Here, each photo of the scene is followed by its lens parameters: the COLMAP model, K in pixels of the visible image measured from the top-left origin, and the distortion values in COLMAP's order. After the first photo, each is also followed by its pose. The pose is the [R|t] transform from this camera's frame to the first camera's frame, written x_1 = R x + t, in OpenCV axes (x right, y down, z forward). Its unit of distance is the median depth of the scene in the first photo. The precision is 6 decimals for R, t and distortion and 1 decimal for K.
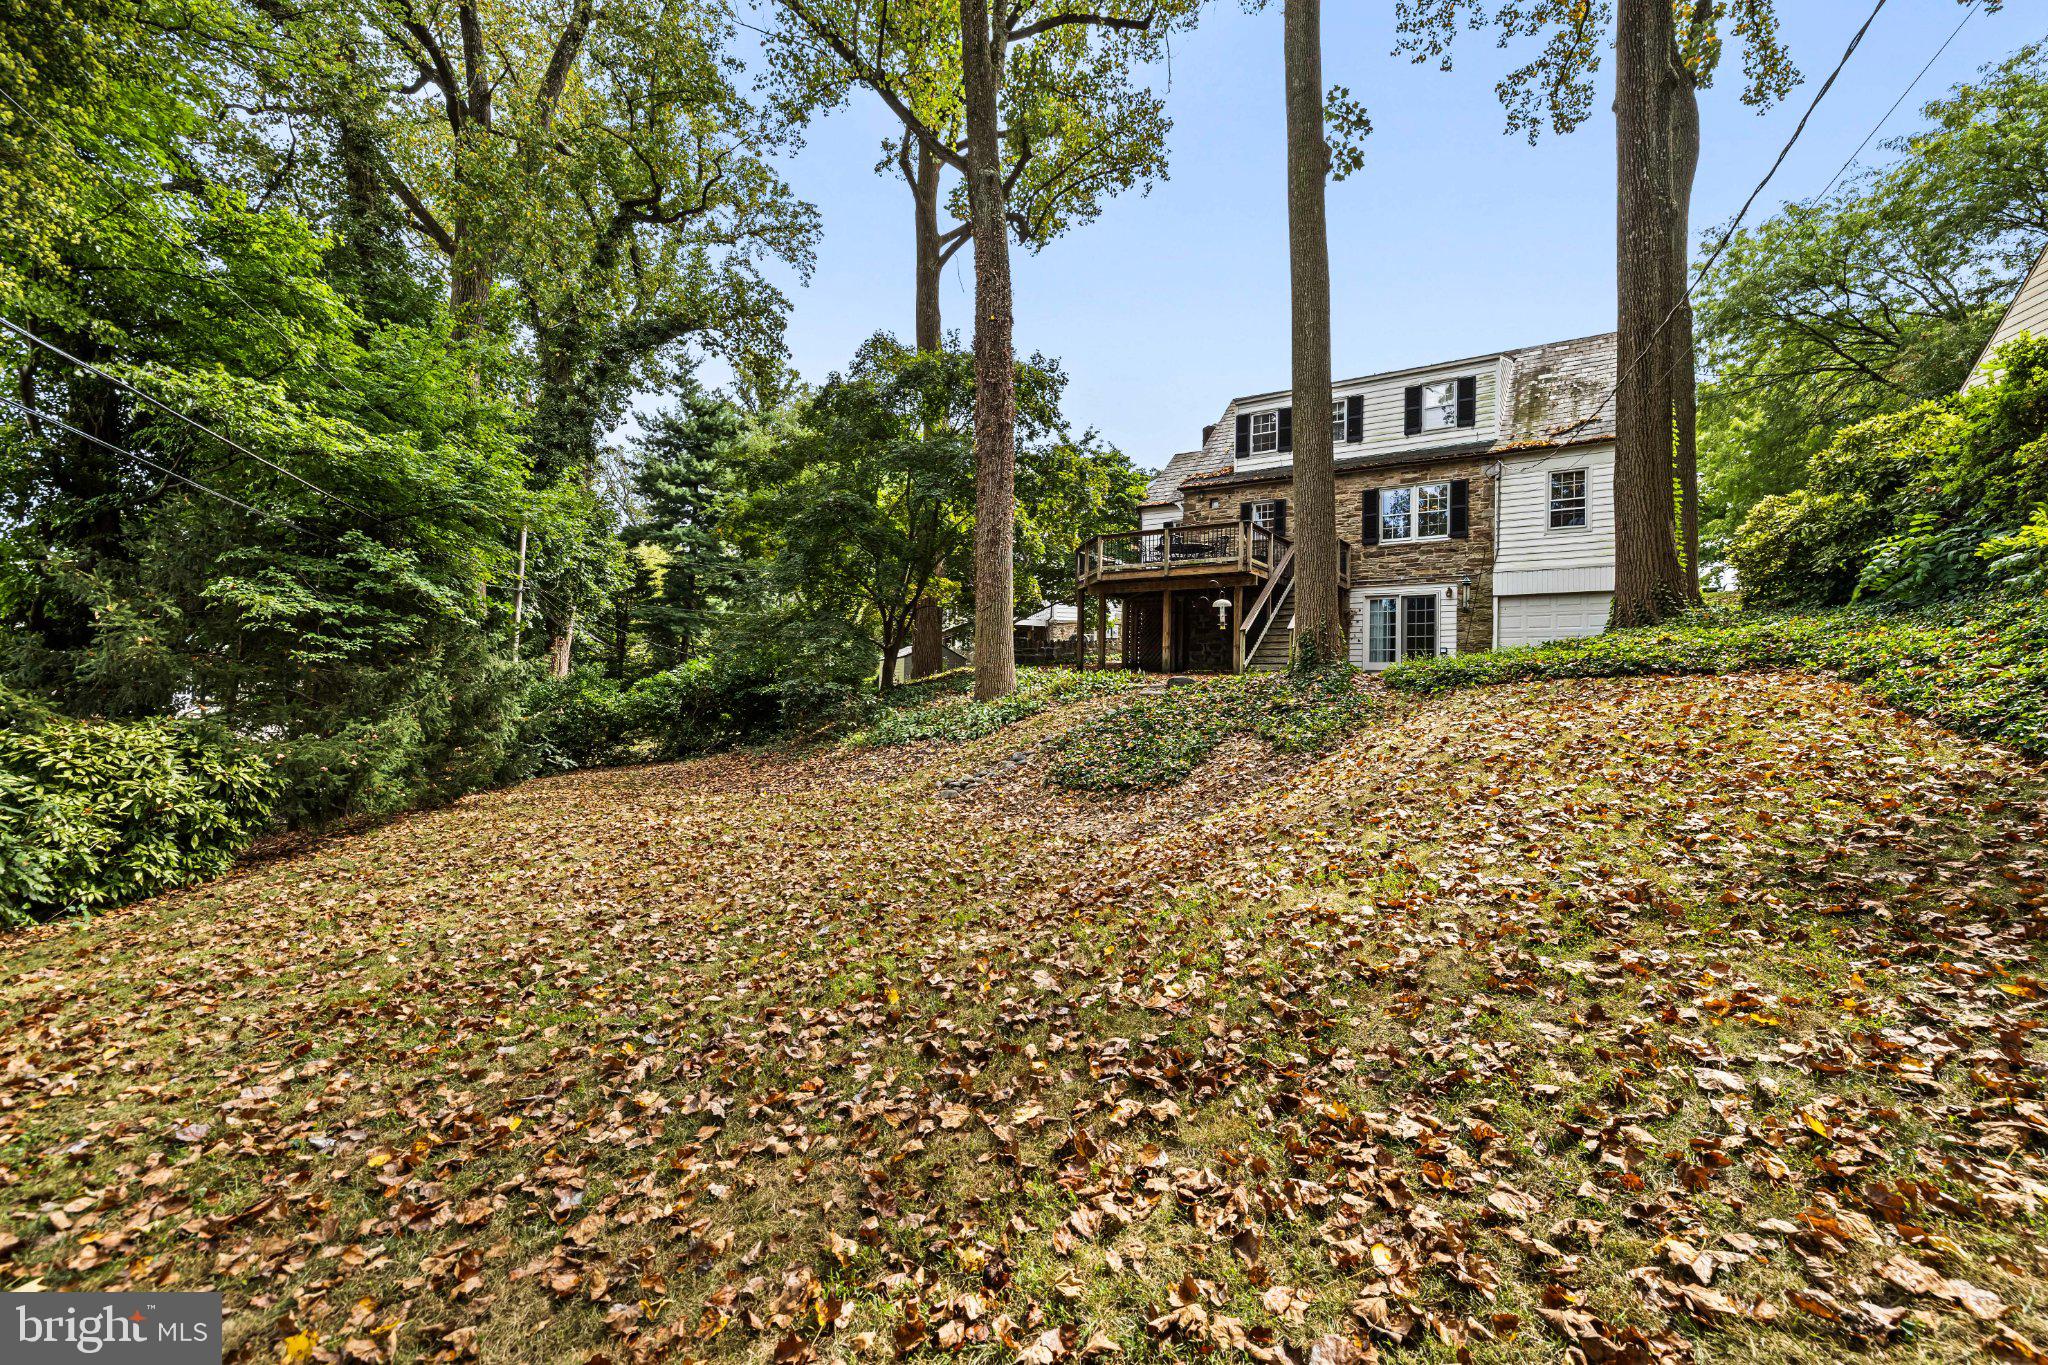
lens RADIAL K [[878.5, 0, 1023.0], [0, 878.5, 677.1], [0, 0, 1]] dist [0.000632, 0.000058]
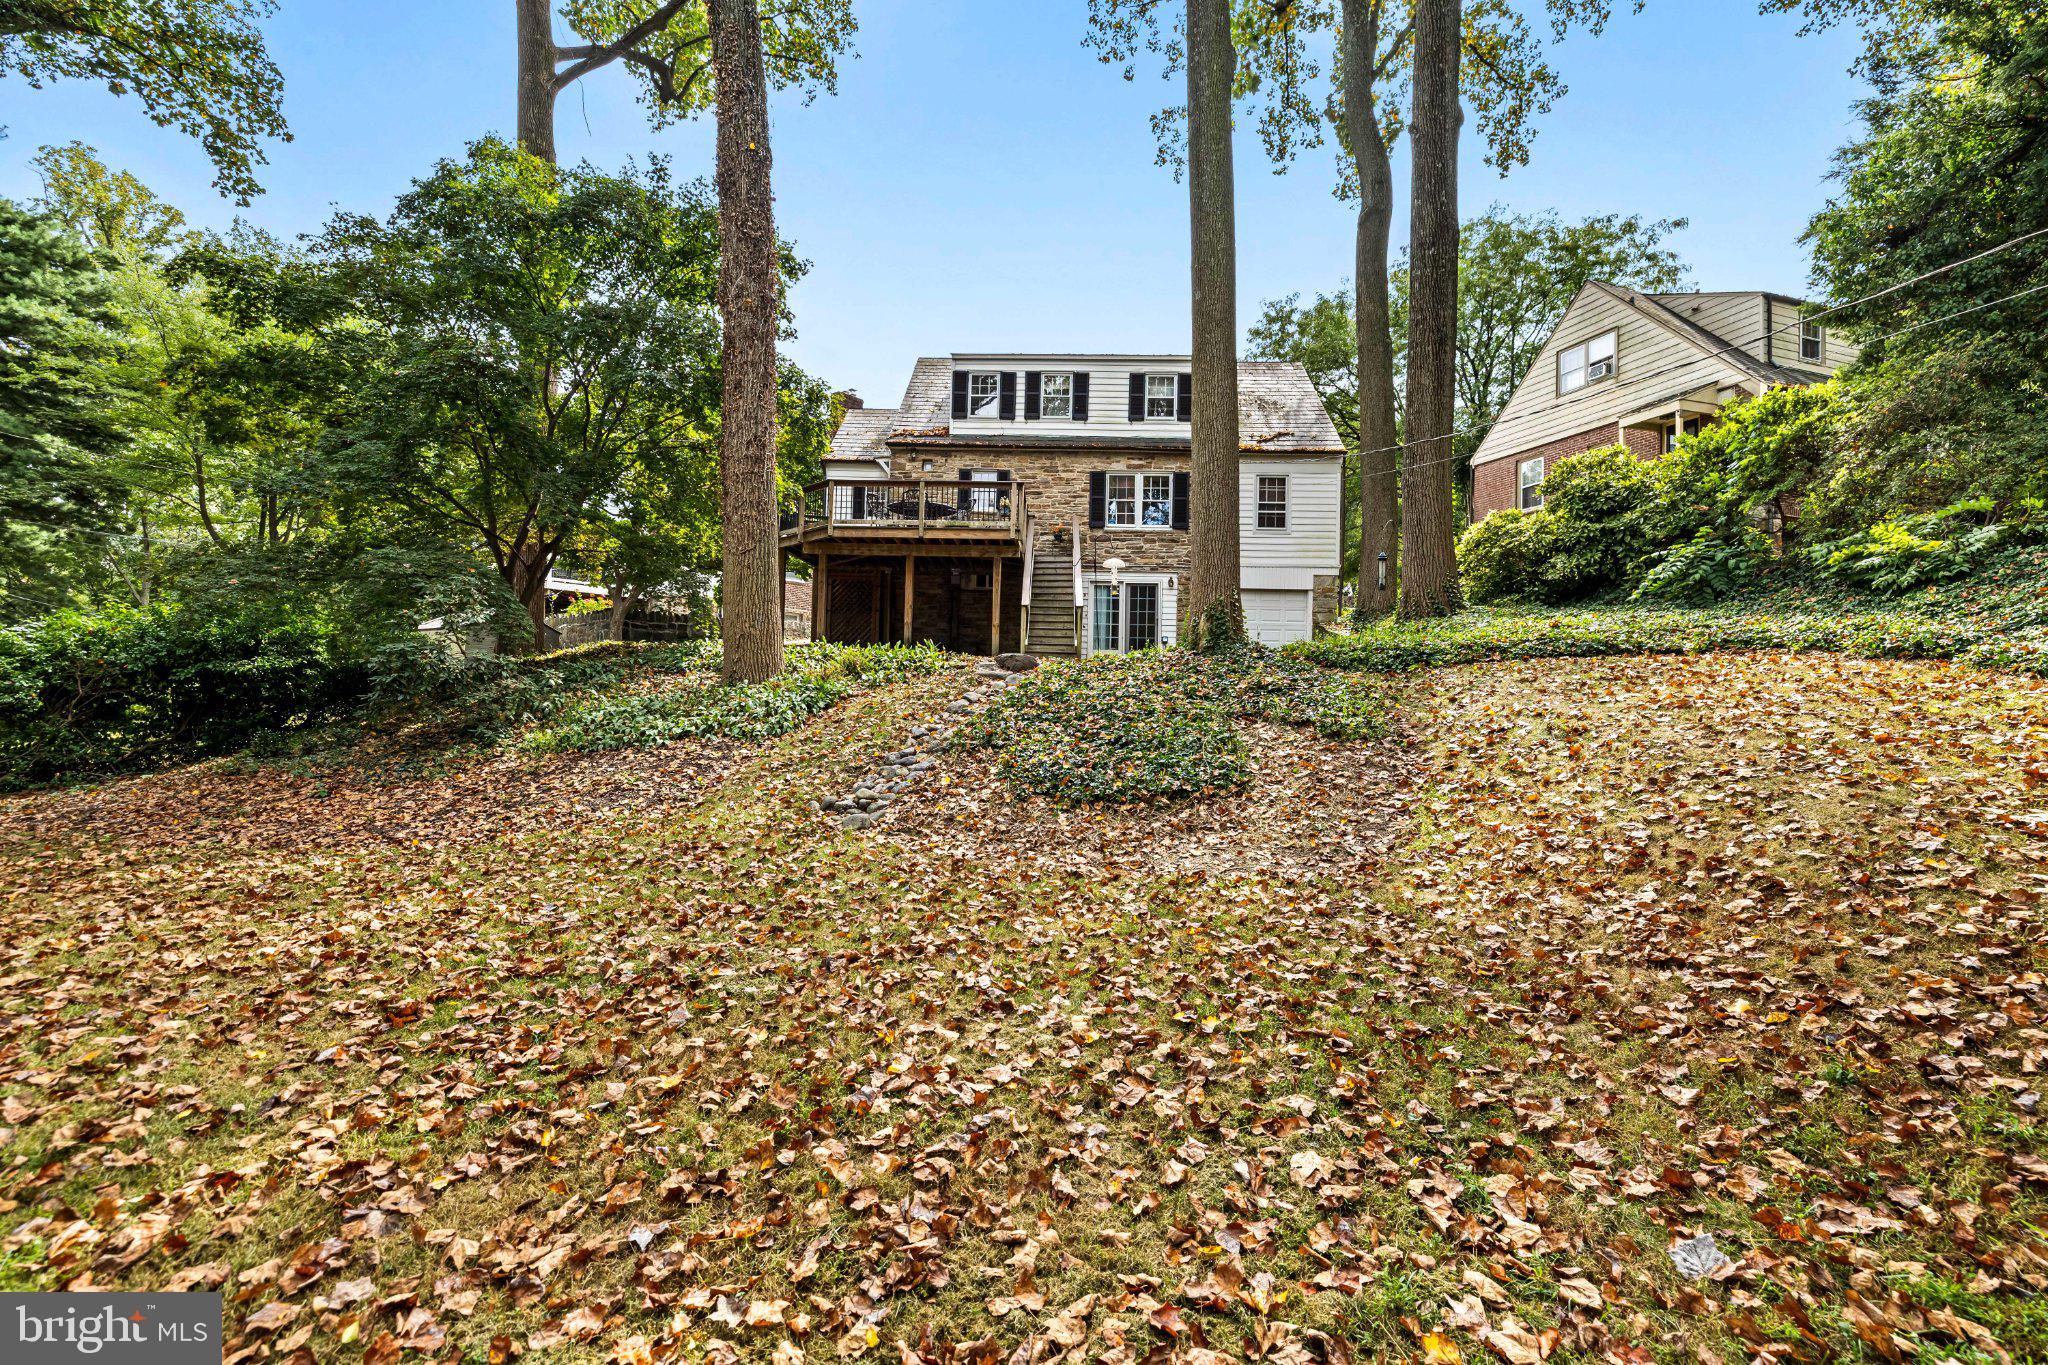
lens RADIAL K [[866.8, 0, 1029.2], [0, 866.8, 674.9], [0, 0, 1]] dist [0.003950, 0.001056]
pose [[0.847815, 0.016345, 0.530040, -0.174358], [-0.016943, 0.999849, -0.003731, 0.016264], [-0.530021, -0.005818, 0.847964, 0.232528]]
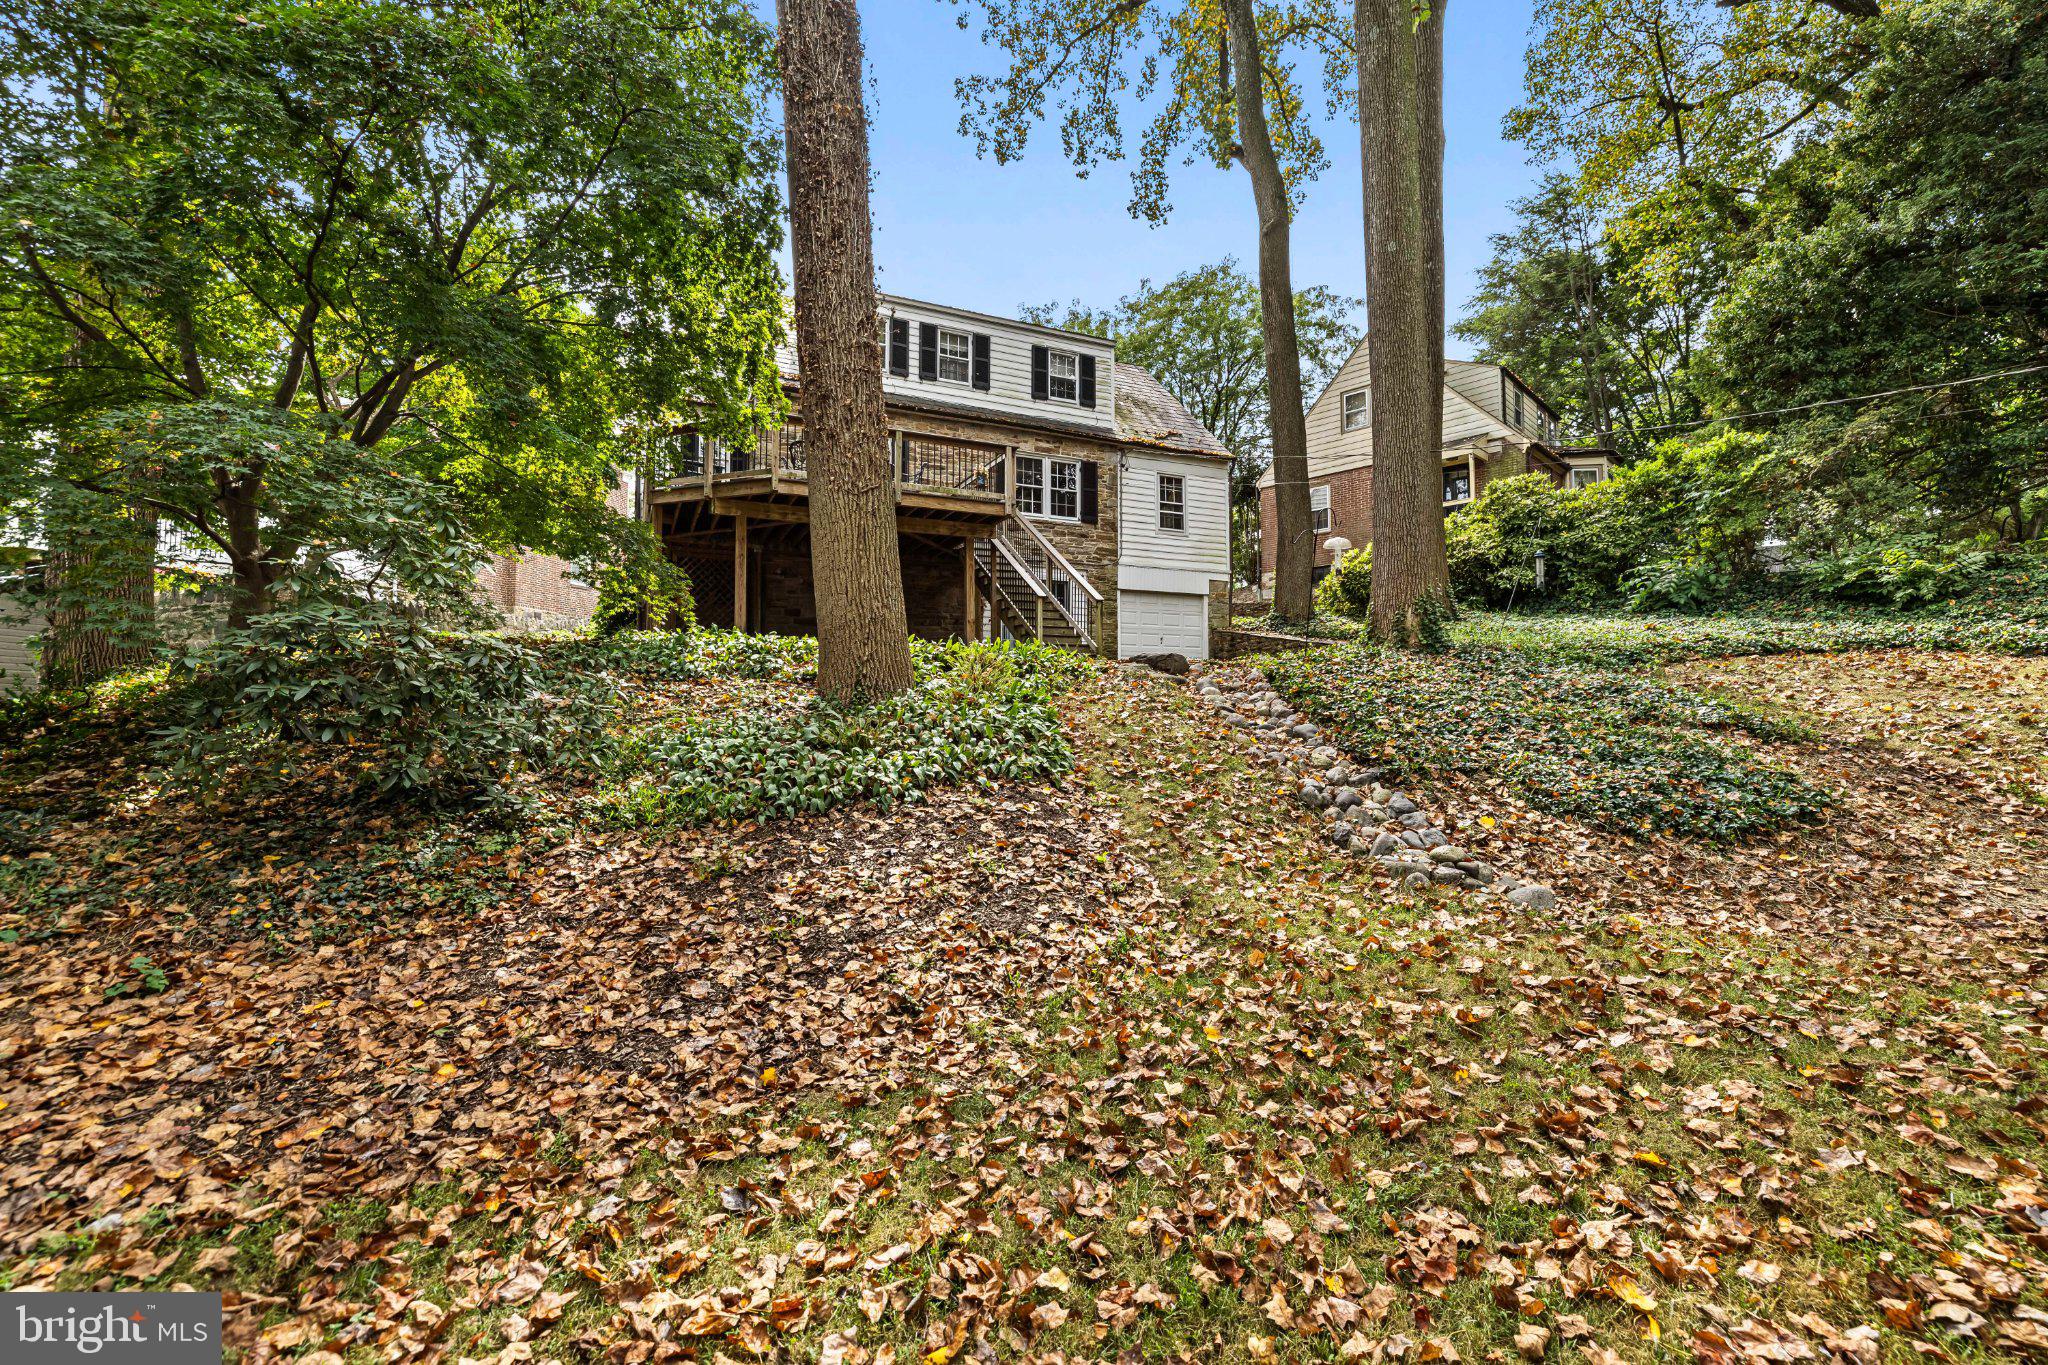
lens RADIAL K [[866.8, 0, 1029.2], [0, 866.8, 674.9], [0, 0, 1]] dist [0.003950, 0.001056]
pose [[0.515575, 0.021823, 0.856567, -0.308706], [-0.002802, 0.999713, -0.023784, 0.023505], [-0.856840, 0.009862, 0.515488, 0.561449]]
